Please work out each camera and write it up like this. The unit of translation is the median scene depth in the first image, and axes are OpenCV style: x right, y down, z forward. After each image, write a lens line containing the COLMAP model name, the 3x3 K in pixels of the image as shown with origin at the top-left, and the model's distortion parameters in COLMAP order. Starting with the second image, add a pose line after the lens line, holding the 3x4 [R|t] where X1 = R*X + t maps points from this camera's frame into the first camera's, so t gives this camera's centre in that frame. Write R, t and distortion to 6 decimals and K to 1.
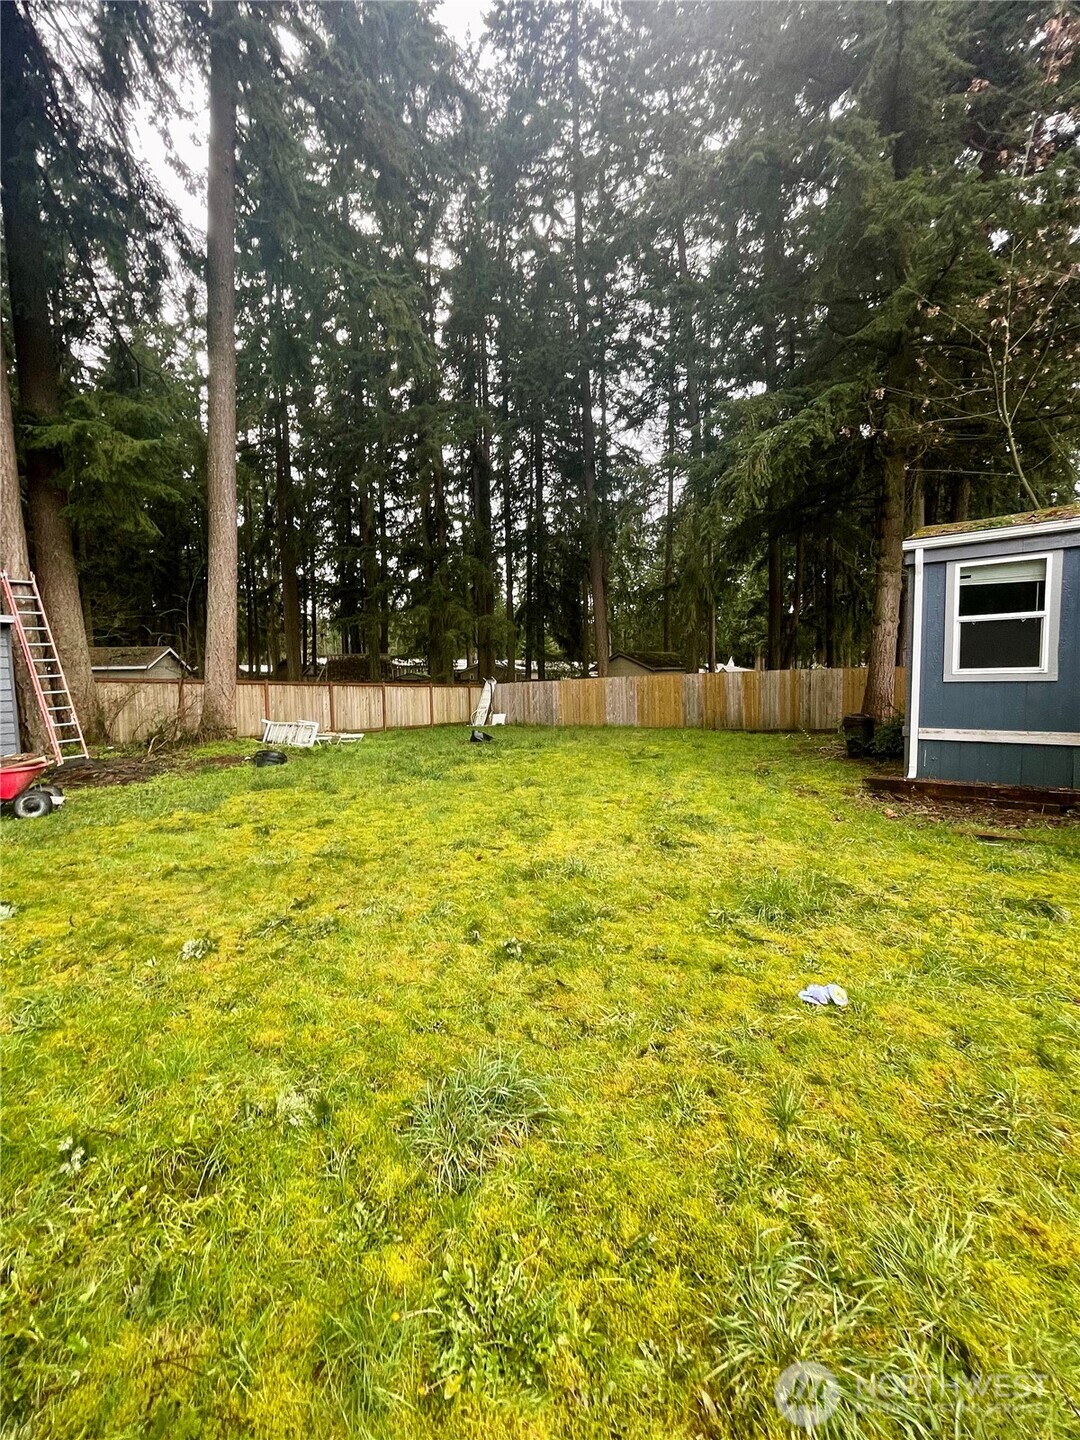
lens RADIAL K [[601.0, 0, 546.2], [0, 601.0, 720.2], [0, 0, 1]] dist [-0.002881, -0.000162]
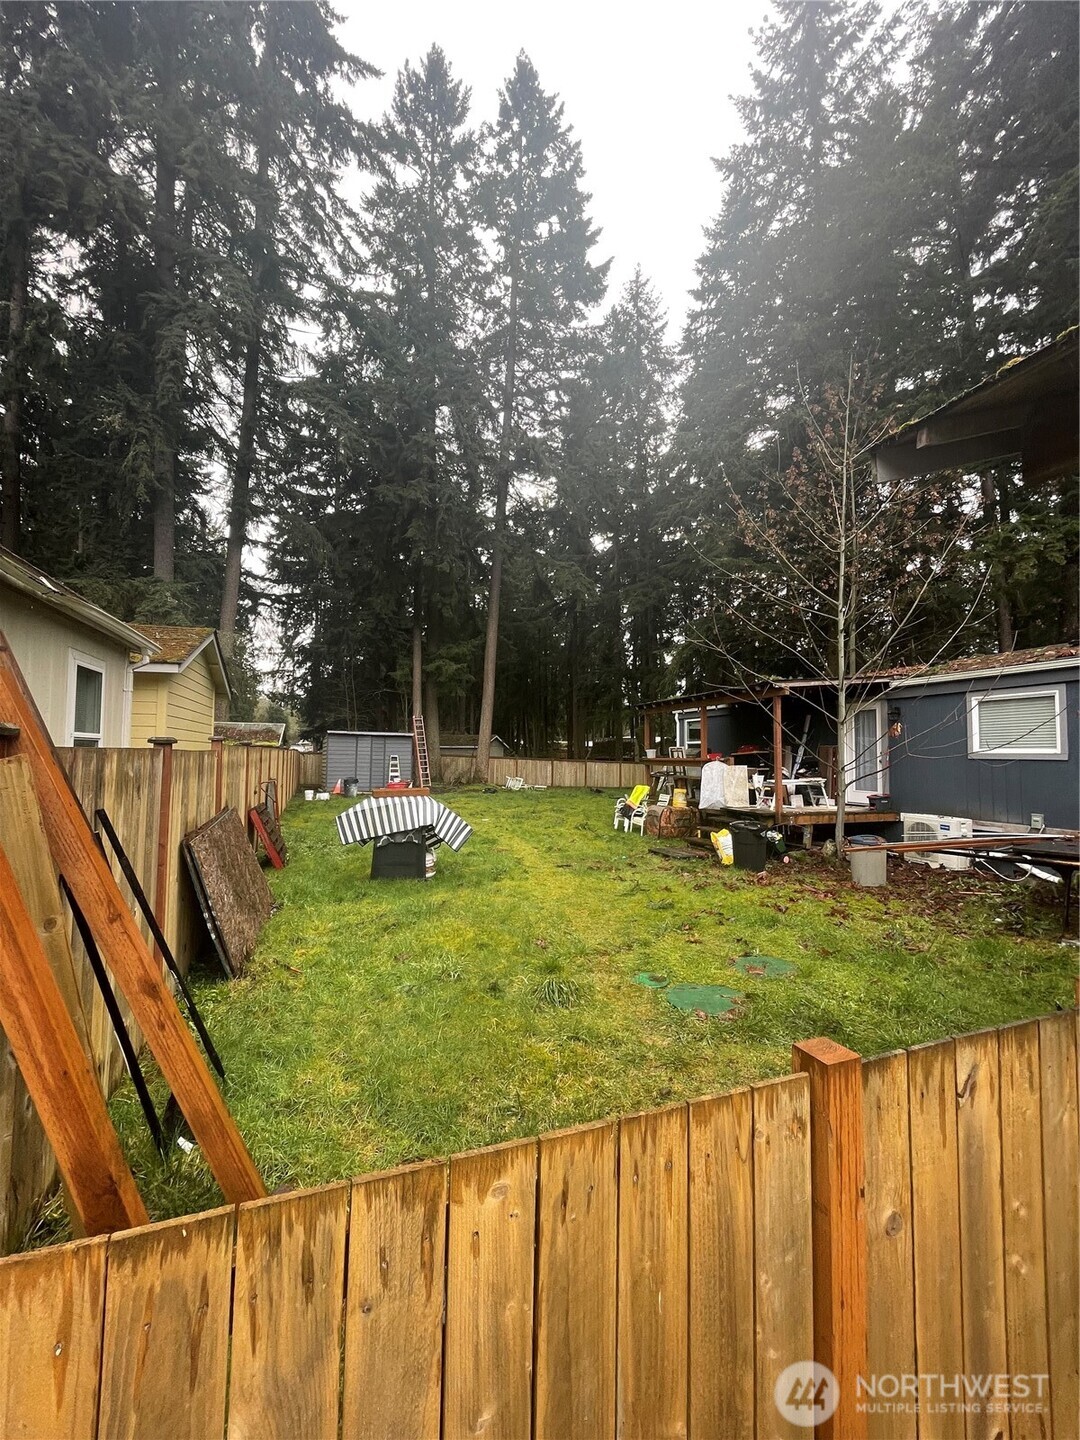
lens RADIAL K [[601.0, 0, 546.2], [0, 601.0, 720.2], [0, 0, 1]] dist [-0.002881, -0.000162]
pose [[0.855029, -0.007344, -0.518528, 0.876026], [-0.057096, 0.992488, -0.108206, 0.028202], [0.515428, 0.122125, 0.848186, -0.854407]]
